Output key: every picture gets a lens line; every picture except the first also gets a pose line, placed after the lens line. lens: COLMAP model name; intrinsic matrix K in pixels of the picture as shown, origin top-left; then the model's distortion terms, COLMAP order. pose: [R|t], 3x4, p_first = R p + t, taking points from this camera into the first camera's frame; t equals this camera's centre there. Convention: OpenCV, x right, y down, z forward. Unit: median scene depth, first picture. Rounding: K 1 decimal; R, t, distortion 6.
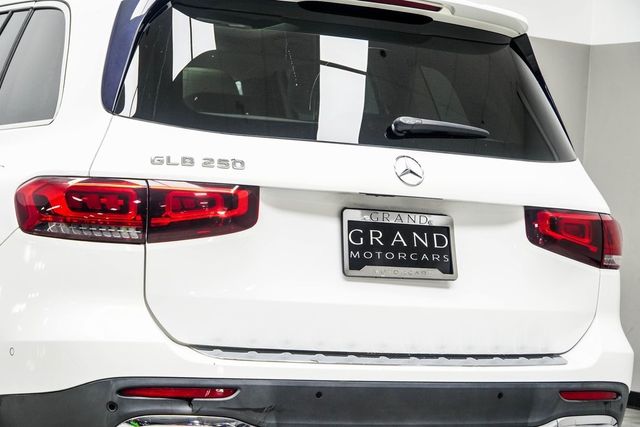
lens RADIAL K [[1716.1, 0, 320.0], [0, 1716.1, 213.5], [0, 0, 1]] dist [-0.420107, -0.048469]
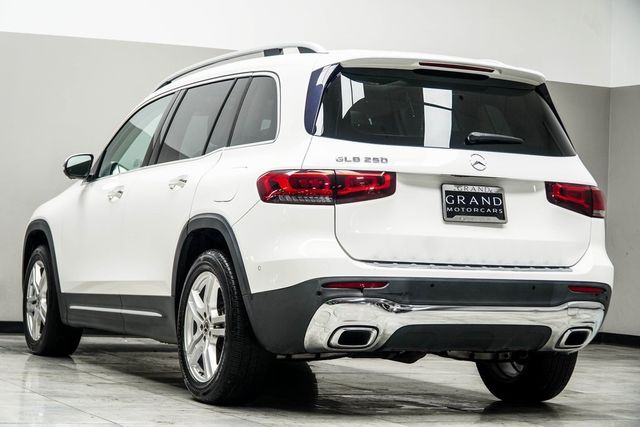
lens RADIAL K [[1440.6, 0, 321.0], [0, 1440.6, 239.0], [0, 0, 1]] dist [-0.320900, 0.188119]
pose [[0.997650, -0.028781, -0.062183, -0.020908], [0.028820, 0.999585, -0.000263, 0.050628], [0.062165, -0.001530, 0.998065, -0.499937]]
